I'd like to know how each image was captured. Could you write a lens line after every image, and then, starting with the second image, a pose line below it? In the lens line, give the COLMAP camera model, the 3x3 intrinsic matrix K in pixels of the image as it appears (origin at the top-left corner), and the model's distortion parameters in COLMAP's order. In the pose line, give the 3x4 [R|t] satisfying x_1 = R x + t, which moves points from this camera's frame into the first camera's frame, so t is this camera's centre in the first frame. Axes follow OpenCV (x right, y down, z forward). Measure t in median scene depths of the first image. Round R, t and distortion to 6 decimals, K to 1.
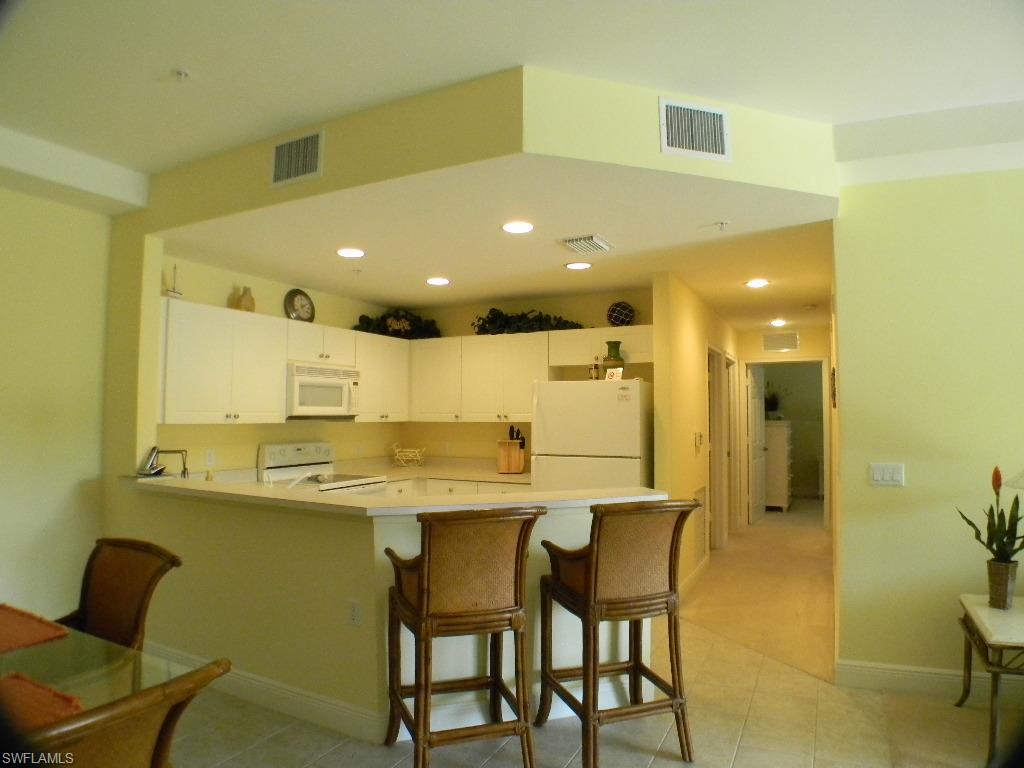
lens RADIAL K [[646.5, 0, 497.8], [0, 646.5, 386.4], [0, 0, 1]] dist [-0.092958, 0.000952]
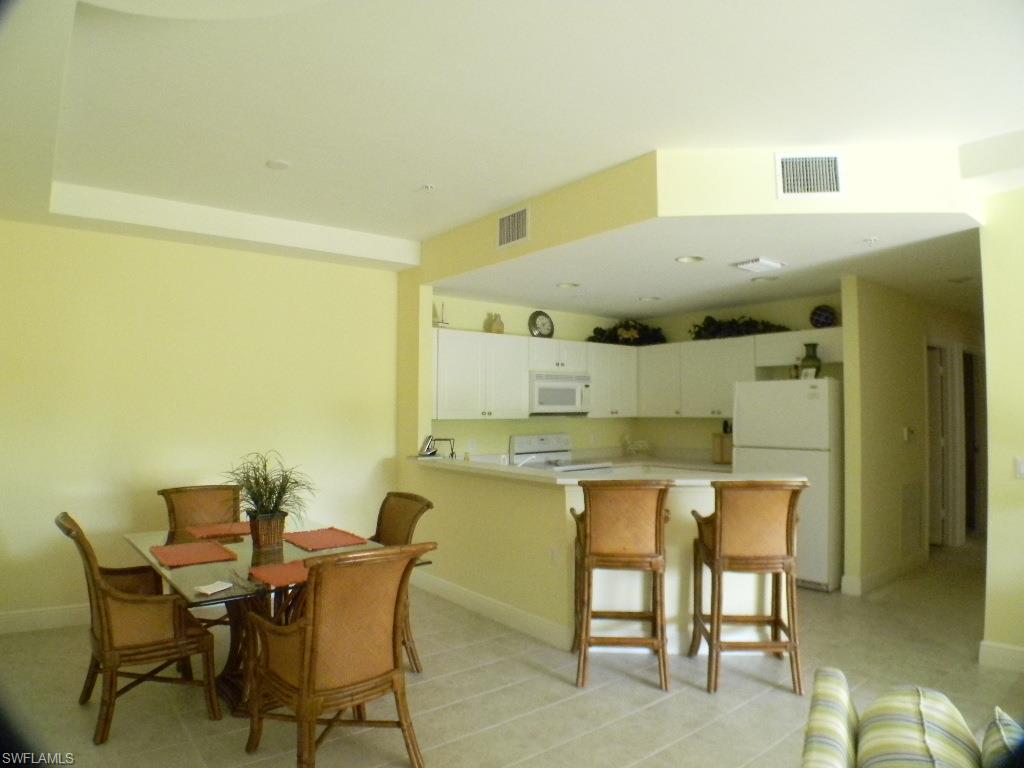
lens RADIAL K [[646.5, 0, 515.5], [0, 646.5, 386.9], [0, 0, 1]] dist [-0.092958, 0.000952]
pose [[0.916268, -0.016365, -0.400232, 0.155161], [0.019652, 0.999798, 0.004109, -0.011025], [0.400084, -0.011630, 0.916404, -0.184007]]
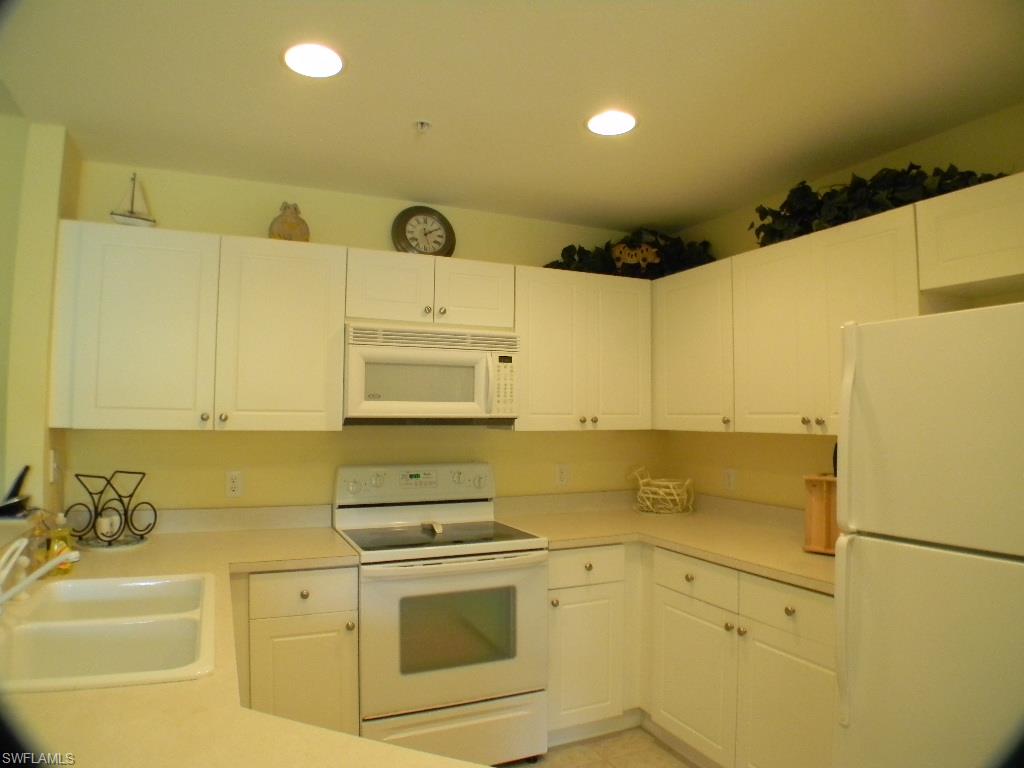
lens RADIAL K [[646.5, 0, 515.0], [0, 646.5, 391.7], [0, 0, 1]] dist [-0.092958, 0.000952]
pose [[0.788041, -0.020121, -0.615294, 0.129036], [0.021333, 0.999758, -0.005372, 0.028245], [0.615253, -0.008892, 0.788280, 0.626471]]
